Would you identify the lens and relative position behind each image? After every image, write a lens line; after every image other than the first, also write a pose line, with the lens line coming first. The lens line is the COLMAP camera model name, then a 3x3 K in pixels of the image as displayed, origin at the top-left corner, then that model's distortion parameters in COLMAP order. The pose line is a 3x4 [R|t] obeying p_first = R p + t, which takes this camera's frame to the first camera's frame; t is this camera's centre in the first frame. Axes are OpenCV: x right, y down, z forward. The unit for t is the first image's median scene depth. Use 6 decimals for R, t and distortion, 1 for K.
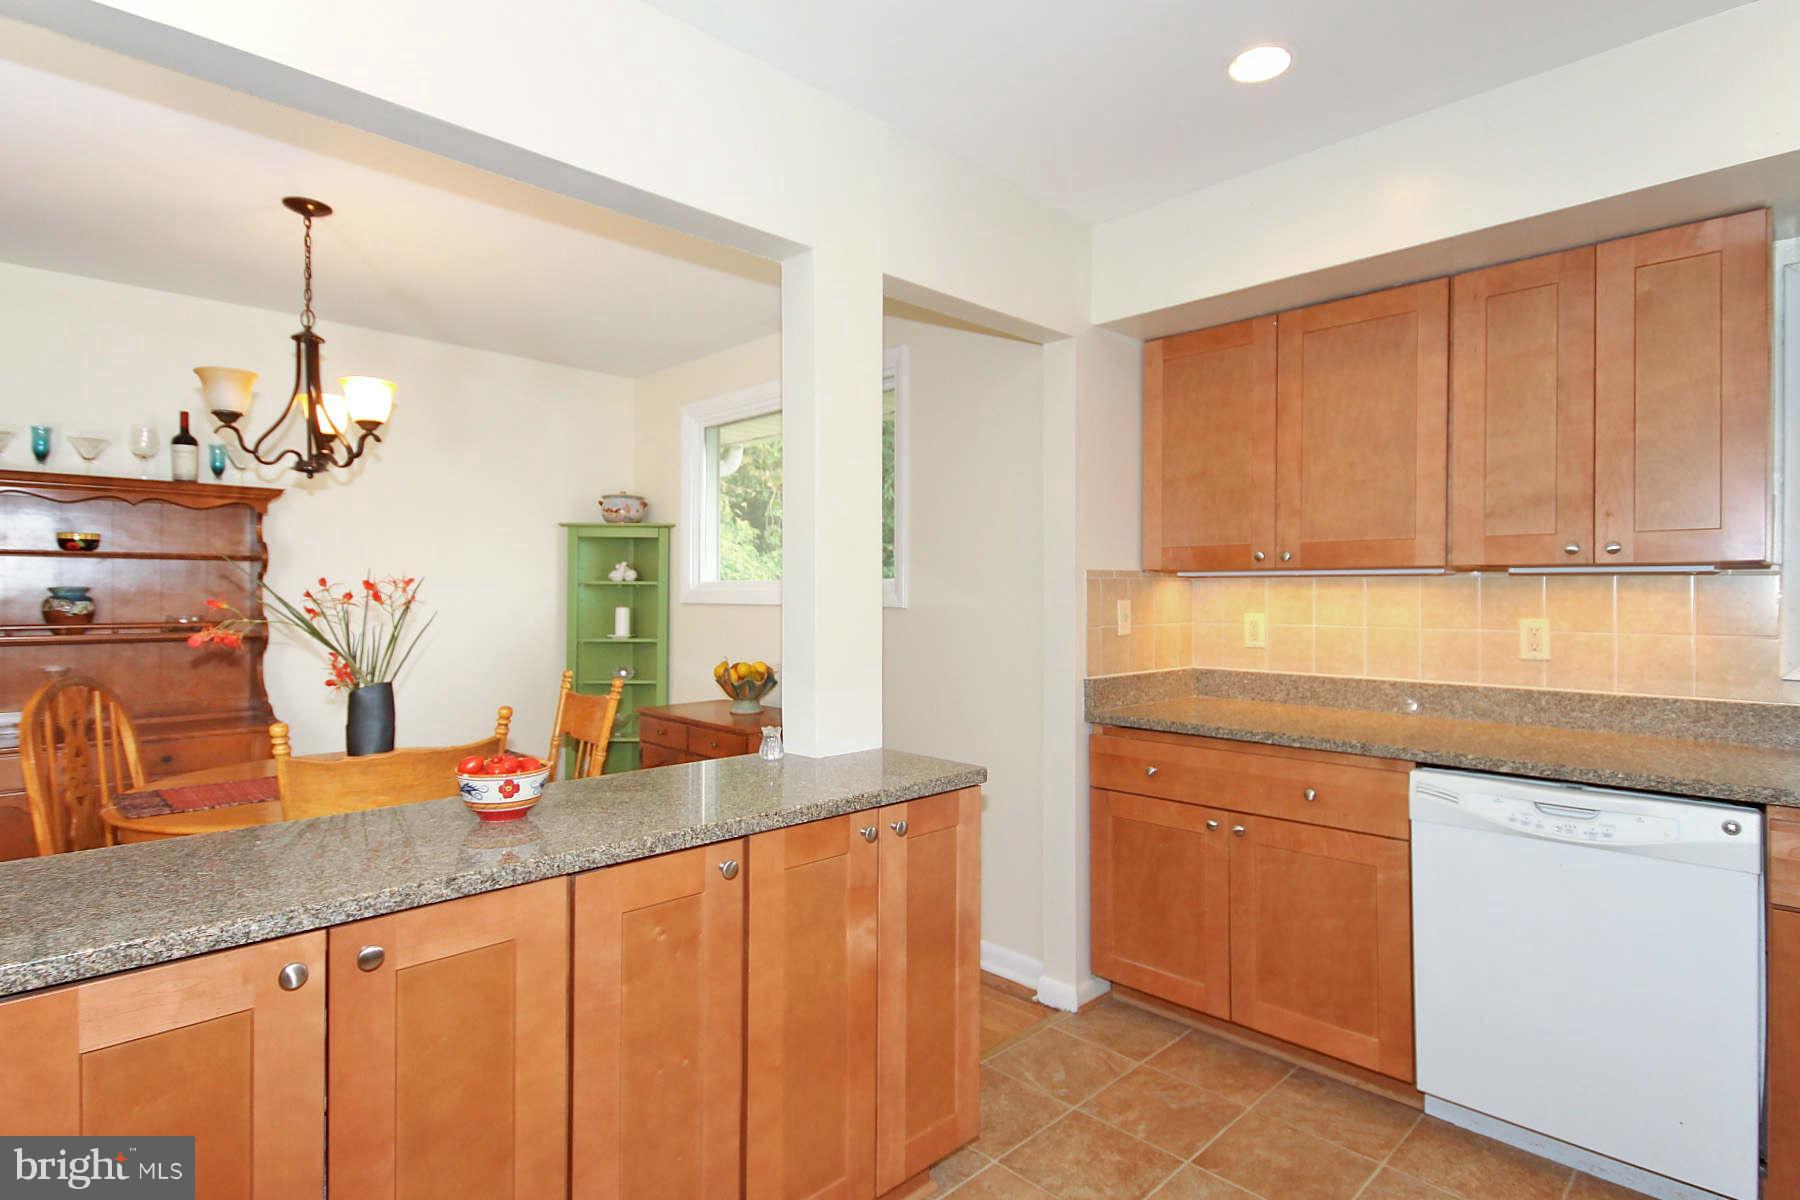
lens RADIAL K [[905.3, 0, 909.3], [0, 905.3, 593.4], [0, 0, 1]] dist [0.000582, 0.000456]
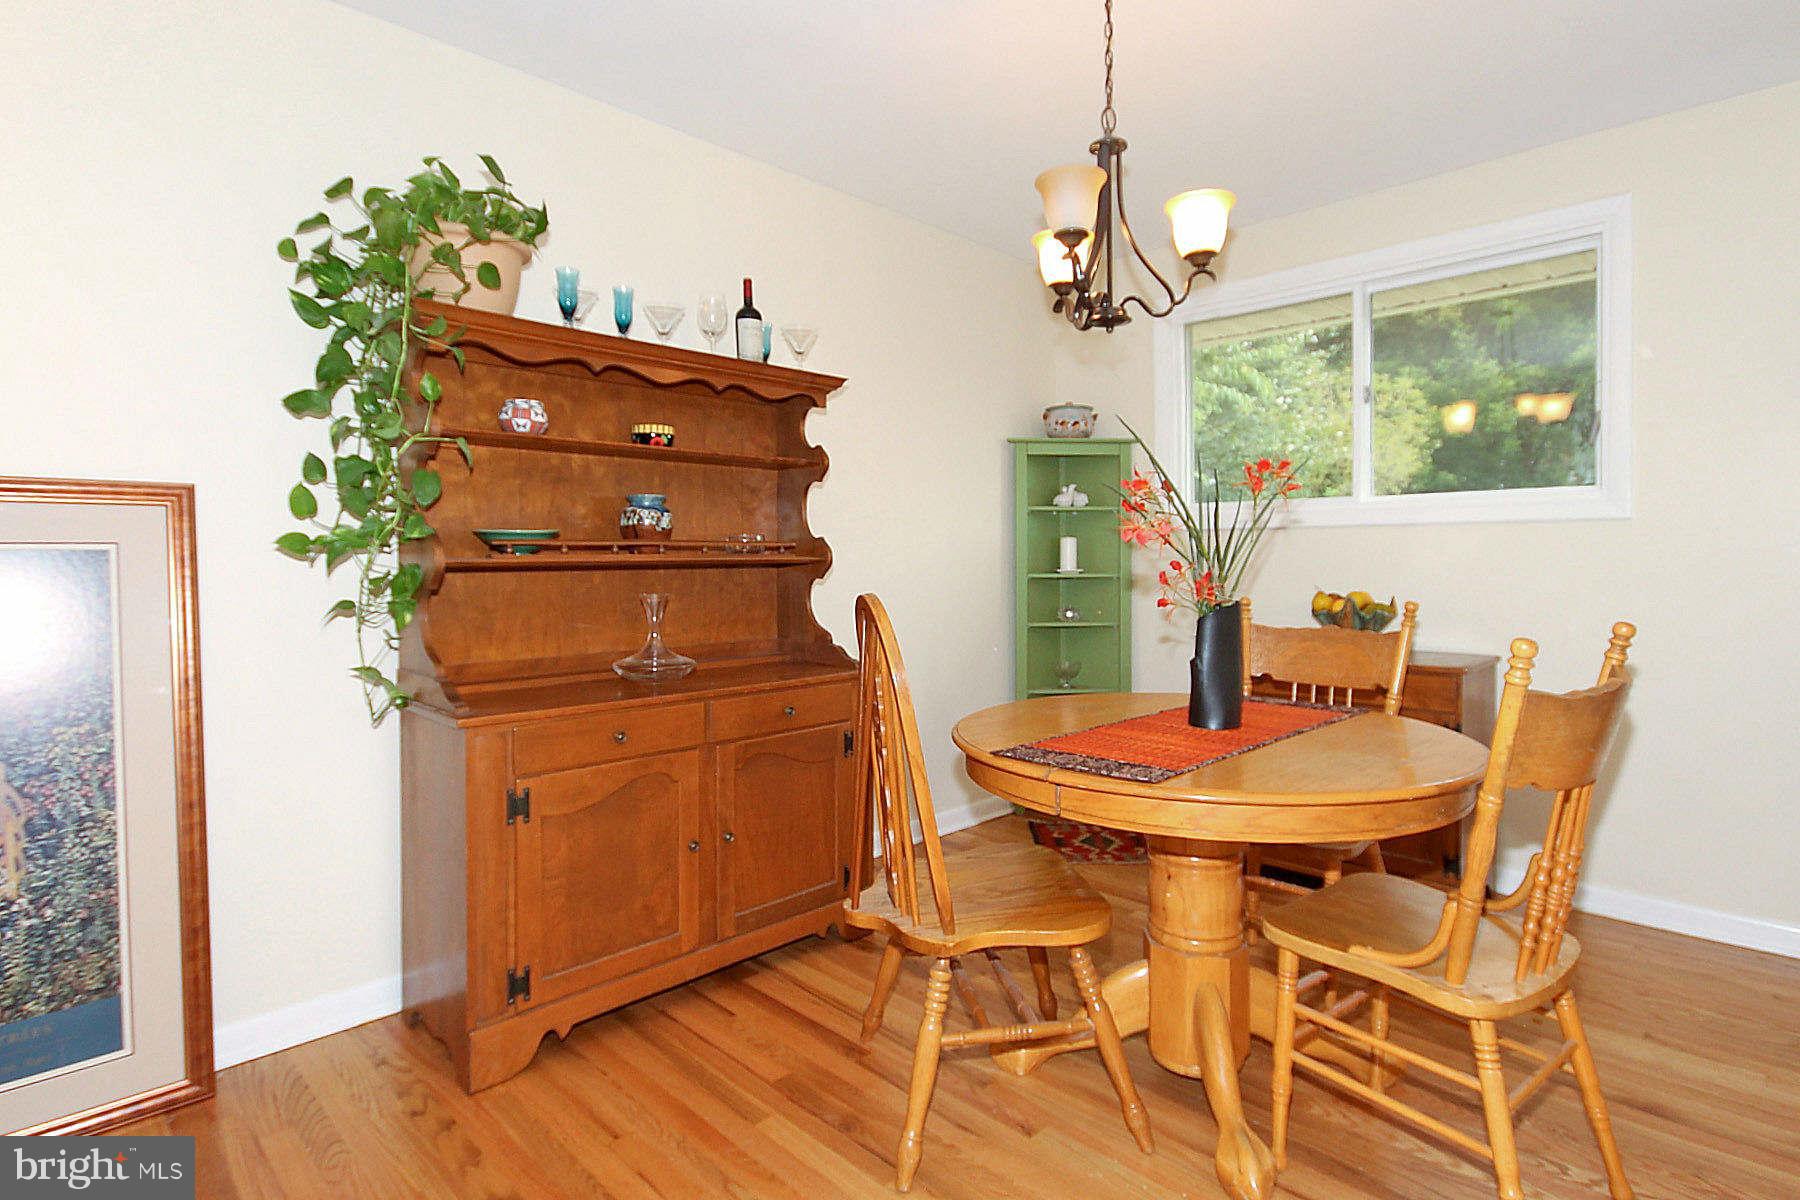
lens RADIAL K [[905.3, 0, 909.3], [0, 905.3, 593.4], [0, 0, 1]] dist [0.000582, 0.000456]
pose [[0.999762, -0.011373, 0.018617, -0.651476], [0.010674, 0.999248, 0.037263, 0.046871], [-0.019027, -0.037055, 0.999132, 0.182549]]
